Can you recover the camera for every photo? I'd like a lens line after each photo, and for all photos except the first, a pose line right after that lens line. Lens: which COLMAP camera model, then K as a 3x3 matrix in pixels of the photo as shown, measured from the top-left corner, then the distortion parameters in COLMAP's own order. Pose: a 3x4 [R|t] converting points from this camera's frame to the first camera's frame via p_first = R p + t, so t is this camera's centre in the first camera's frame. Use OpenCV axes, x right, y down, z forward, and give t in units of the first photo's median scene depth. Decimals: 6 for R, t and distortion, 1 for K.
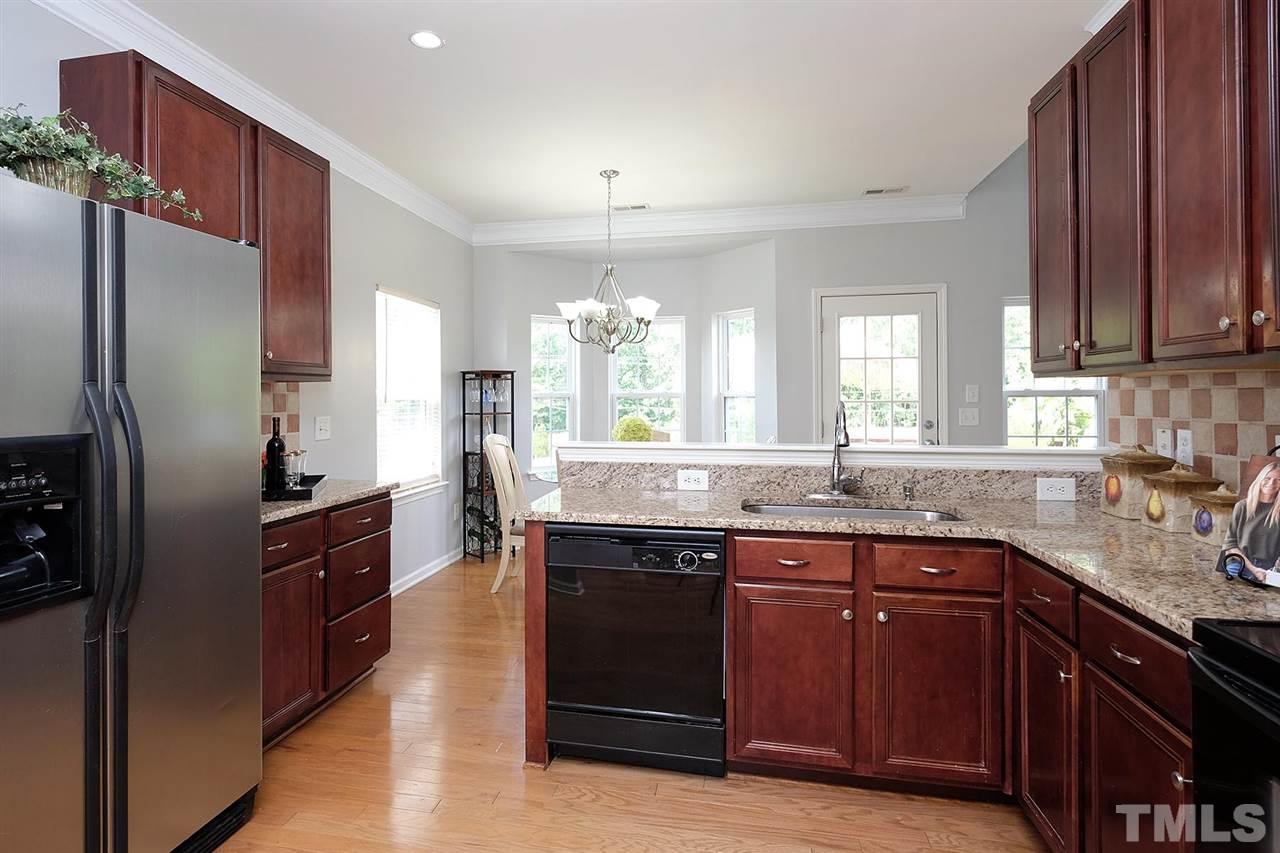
lens RADIAL K [[662.3, 0, 600.6], [0, 662.3, 395.1], [0, 0, 1]] dist [-0.000311, -0.000173]
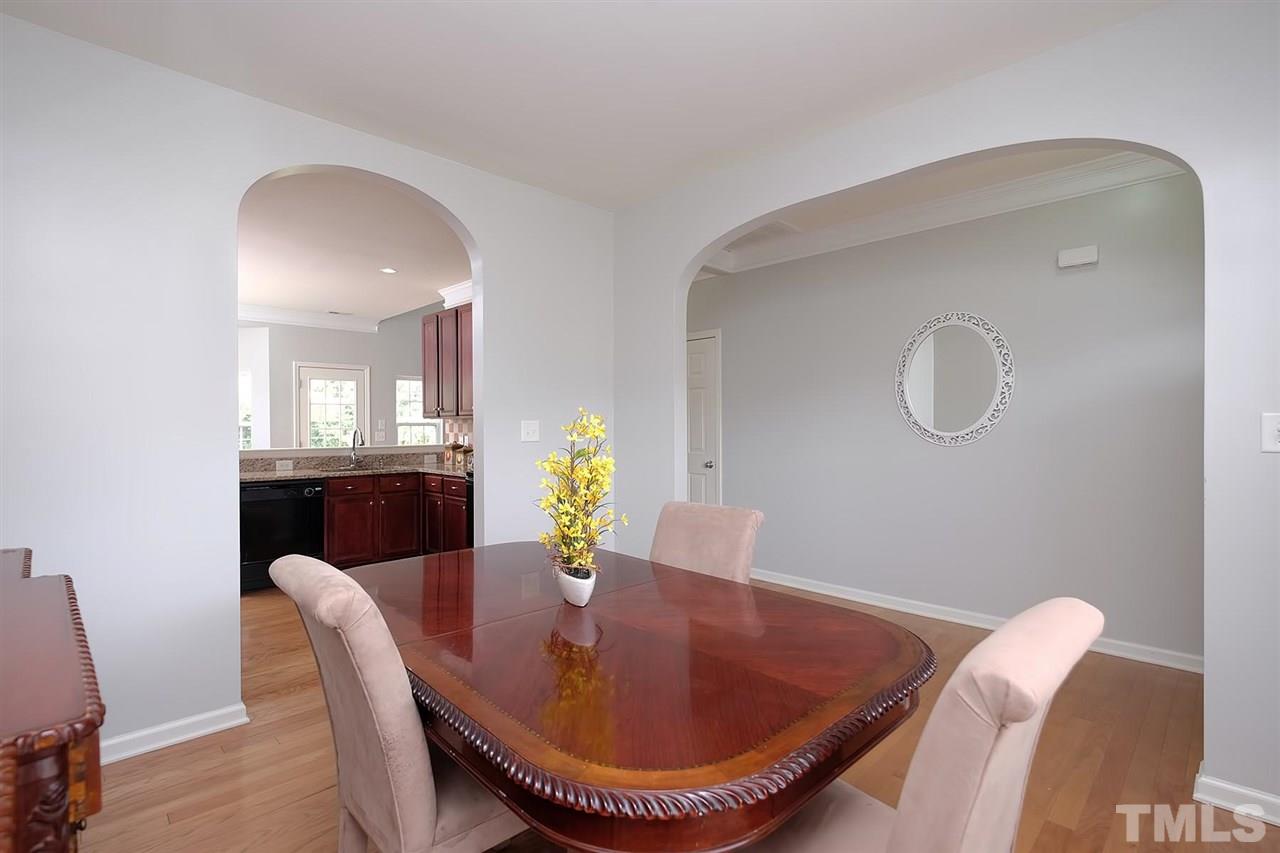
lens RADIAL K [[622.2, 0, 640.0], [0, 622.2, 426.5], [0, 0, 1]] dist [0.000883, 0.000053]
pose [[0.550756, 0.000372, 0.834666, -1.150067], [-0.002898, 0.999995, 0.001467, -0.001675], [-0.834661, -0.003227, 0.550754, -1.339329]]
